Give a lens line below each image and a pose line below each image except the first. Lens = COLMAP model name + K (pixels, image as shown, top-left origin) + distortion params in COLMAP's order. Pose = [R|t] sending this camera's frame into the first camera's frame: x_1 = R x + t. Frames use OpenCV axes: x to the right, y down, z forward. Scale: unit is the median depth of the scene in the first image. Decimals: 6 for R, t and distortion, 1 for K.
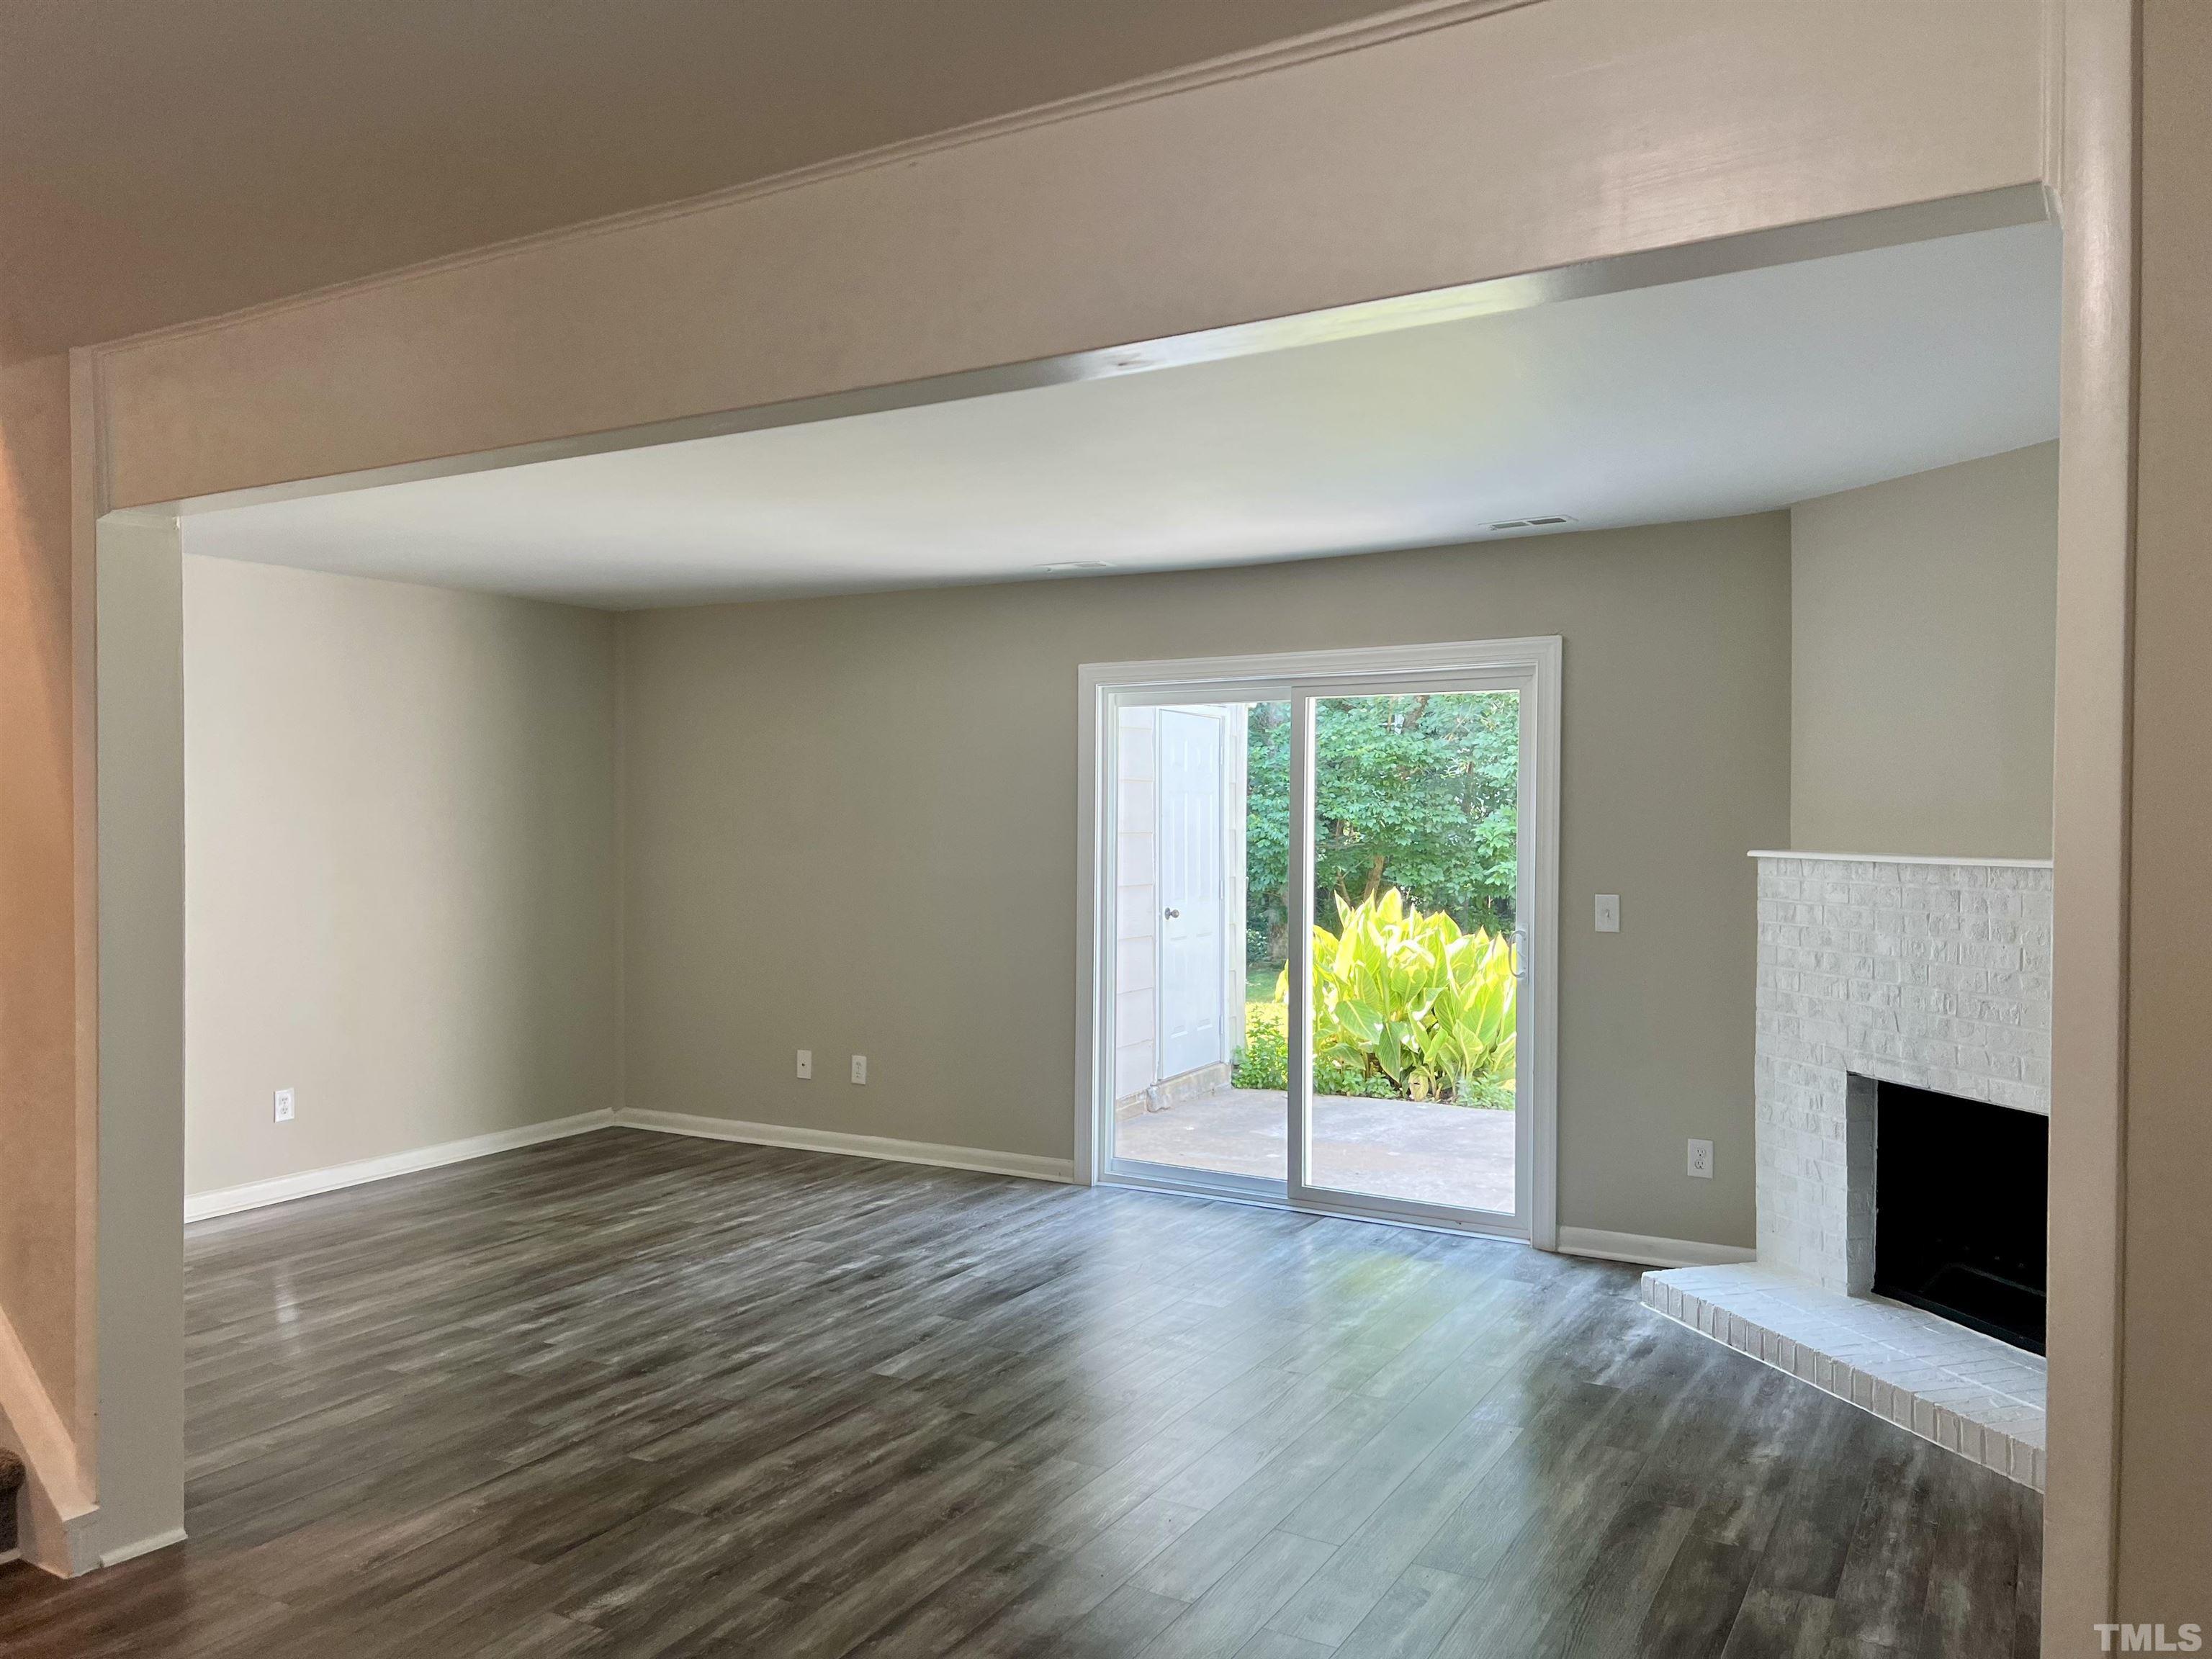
lens RADIAL K [[1647.9, 0, 1097.4], [0, 1647.9, 824.4], [0, 0, 1]] dist [0.045611, -0.044047]
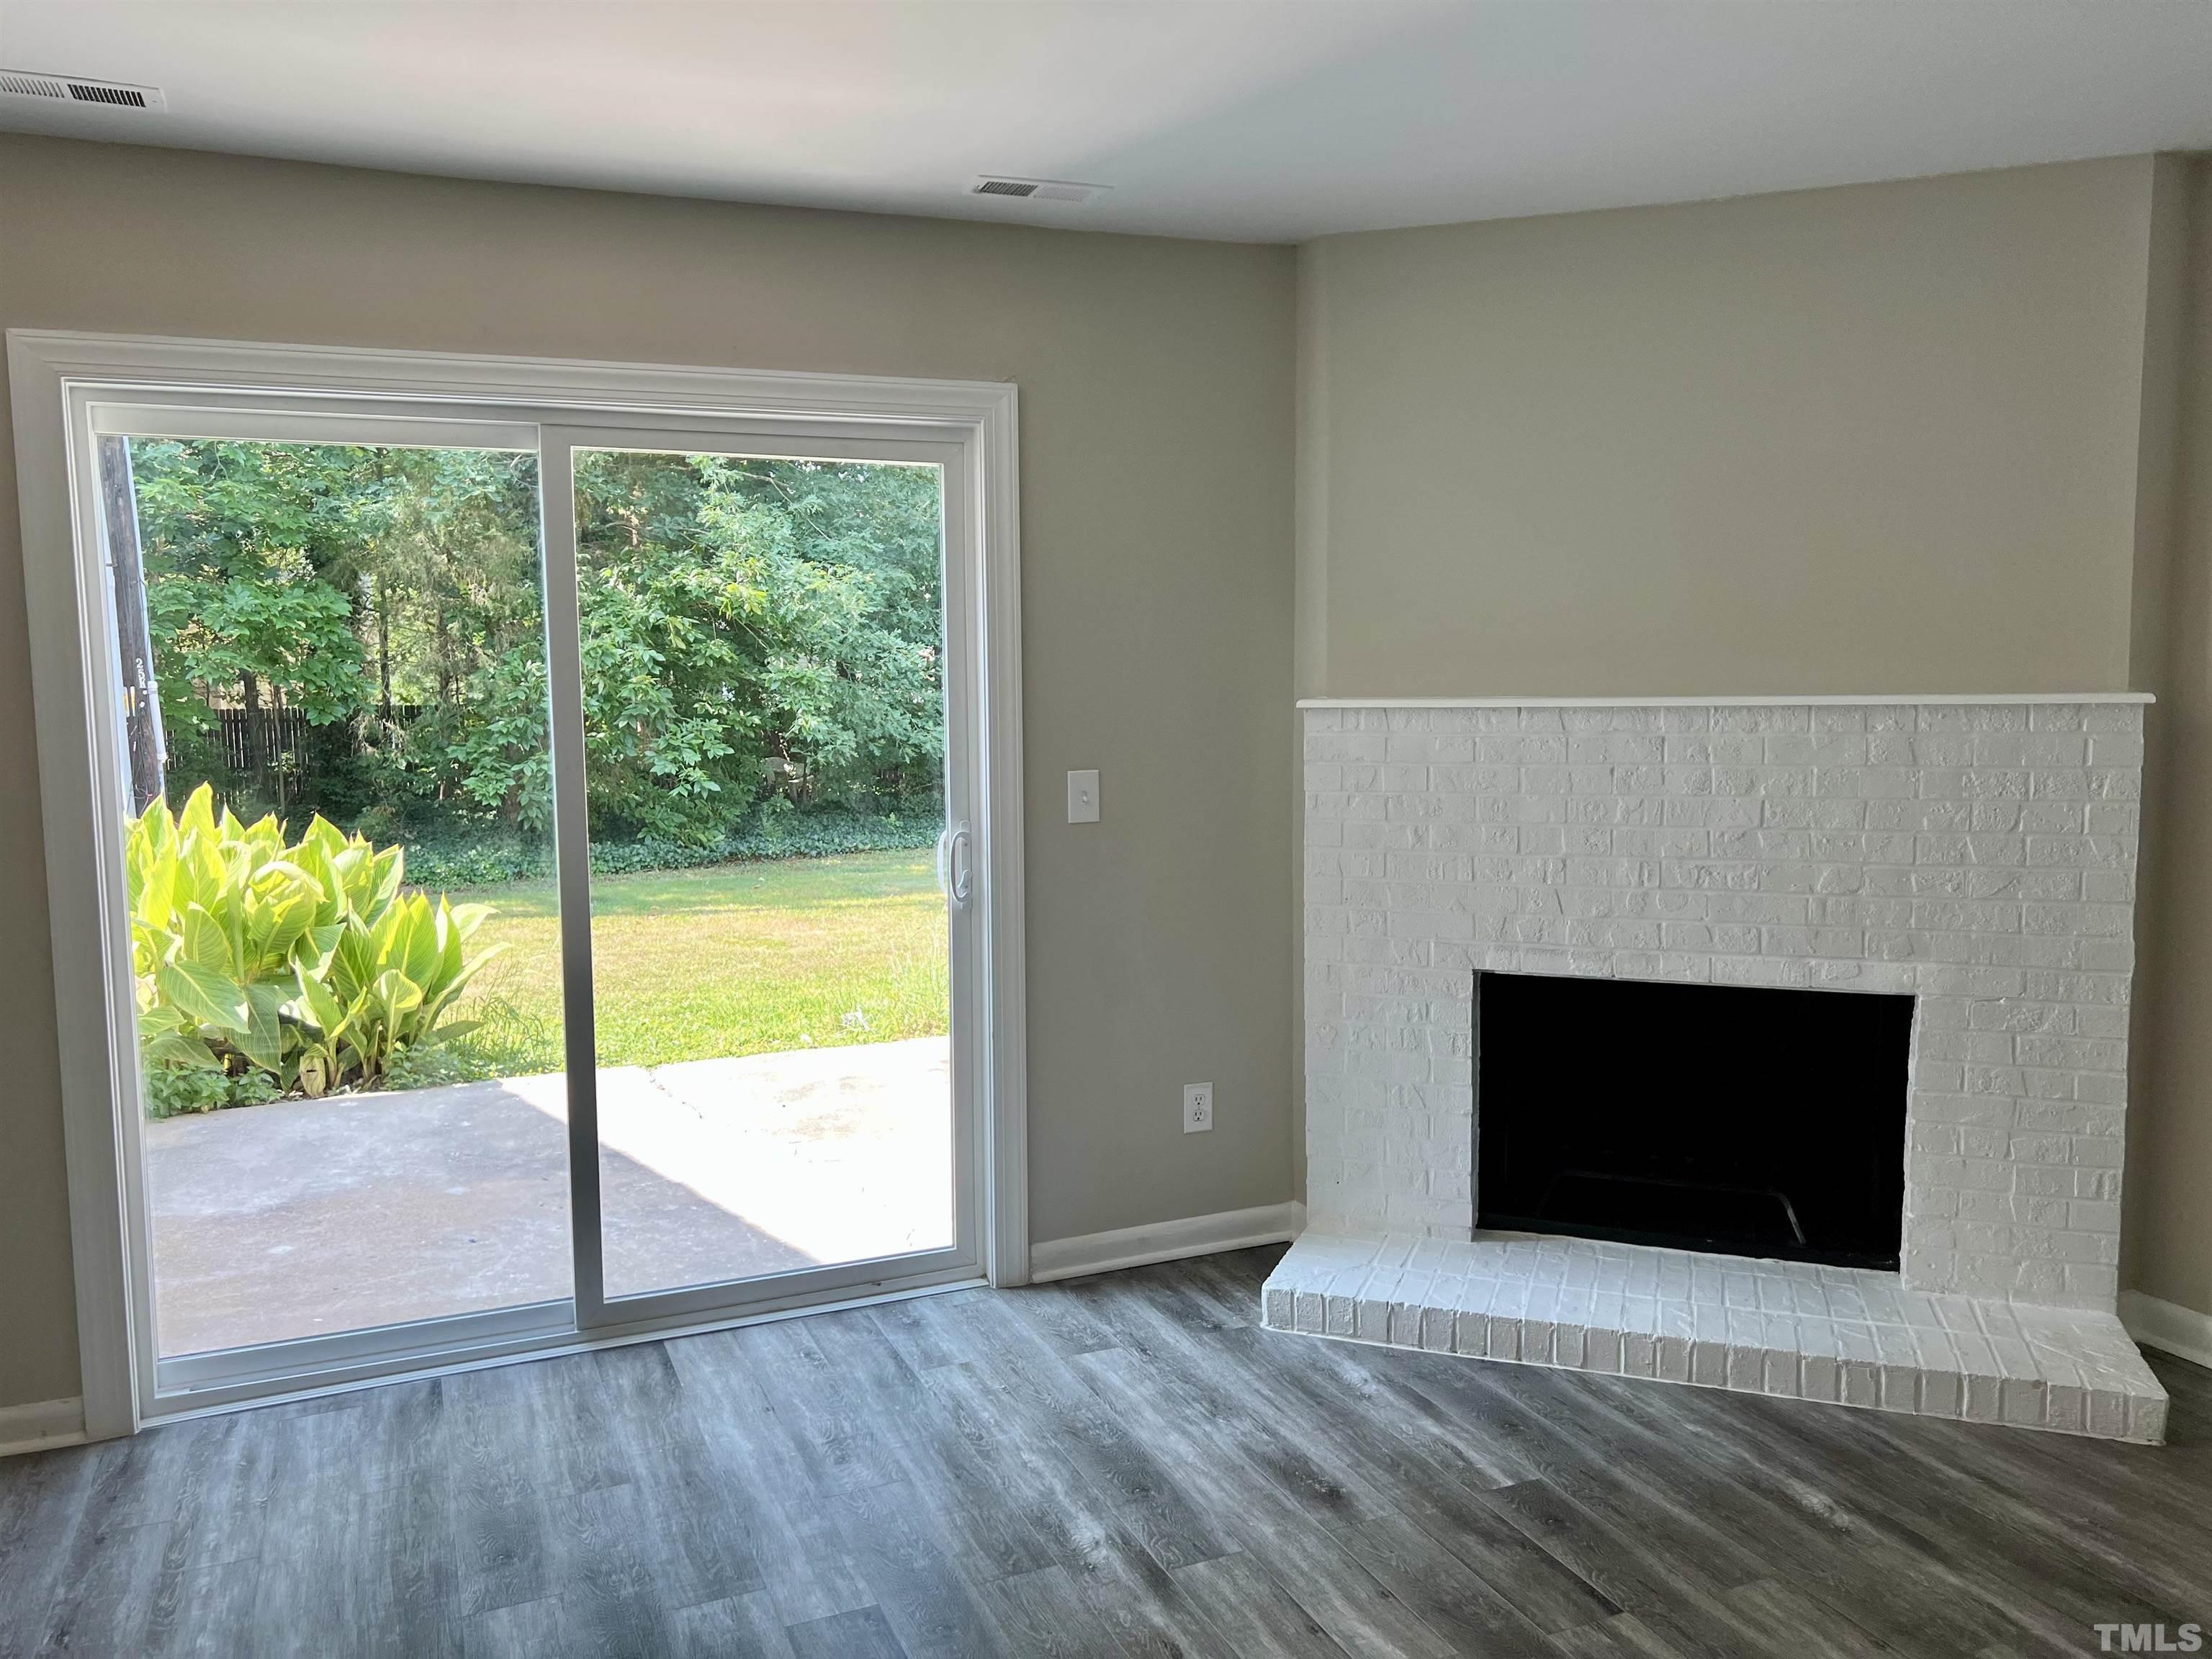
lens RADIAL K [[1647.9, 0, 1107.0], [0, 1647.9, 830.3], [0, 0, 1]] dist [0.045611, -0.044047]
pose [[0.595504, -0.083864, 0.798963, -0.279438], [0.017443, 0.995651, 0.091509, 0.004858], [-0.803163, -0.040558, 0.594378, 0.651071]]
